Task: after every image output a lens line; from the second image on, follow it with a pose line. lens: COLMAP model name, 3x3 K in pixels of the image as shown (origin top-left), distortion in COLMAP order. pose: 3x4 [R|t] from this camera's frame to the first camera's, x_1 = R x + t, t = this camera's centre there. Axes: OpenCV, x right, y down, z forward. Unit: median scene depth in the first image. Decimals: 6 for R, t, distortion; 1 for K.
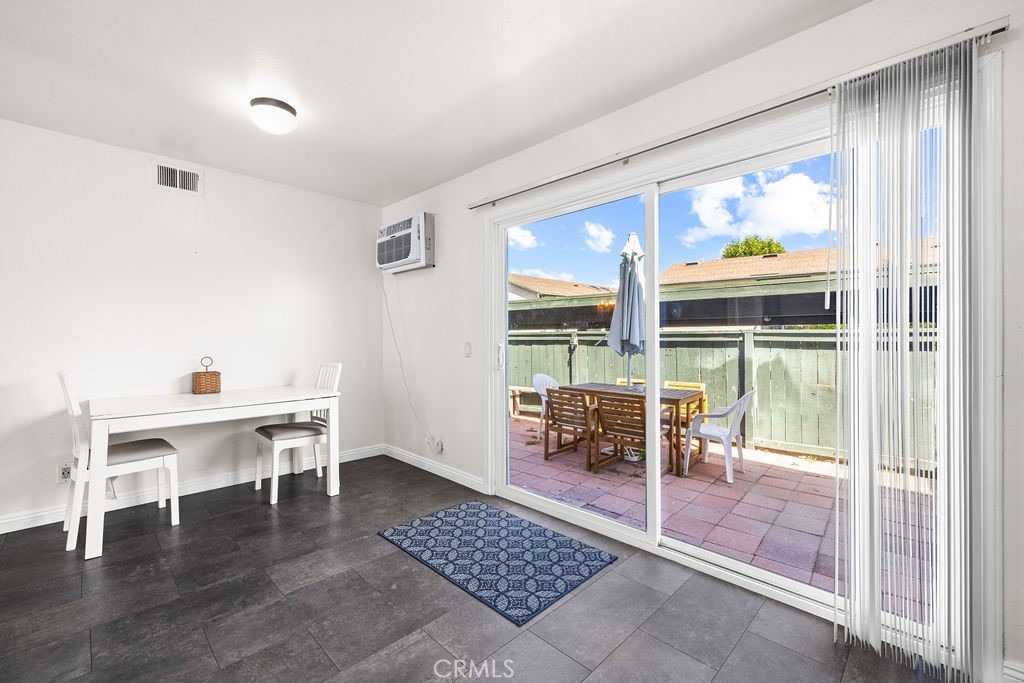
lens RADIAL K [[430.7, 0, 504.0], [0, 430.7, 335.7], [0, 0, 1]] dist [-0.000851, -0.000024]
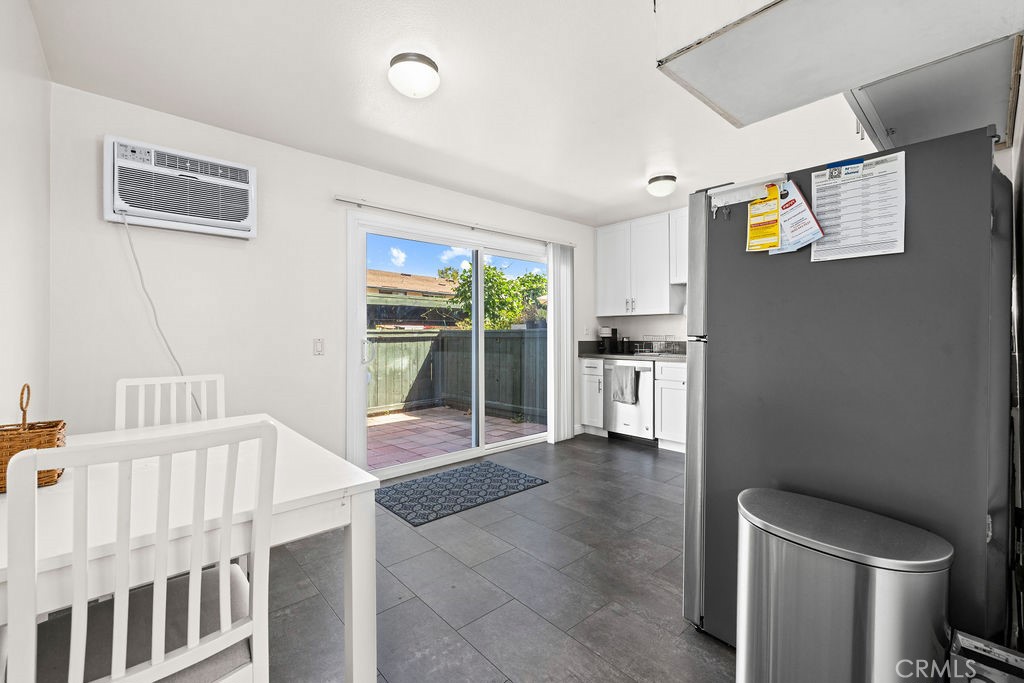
lens RADIAL K [[430.7, 0, 504.0], [0, 430.7, 335.7], [0, 0, 1]] dist [-0.000851, -0.000024]
pose [[0.058257, 0.010430, 0.998247, -1.307292], [0.004507, 0.999932, -0.010710, 0.025595], [-0.998291, 0.005123, 0.058206, 0.742092]]
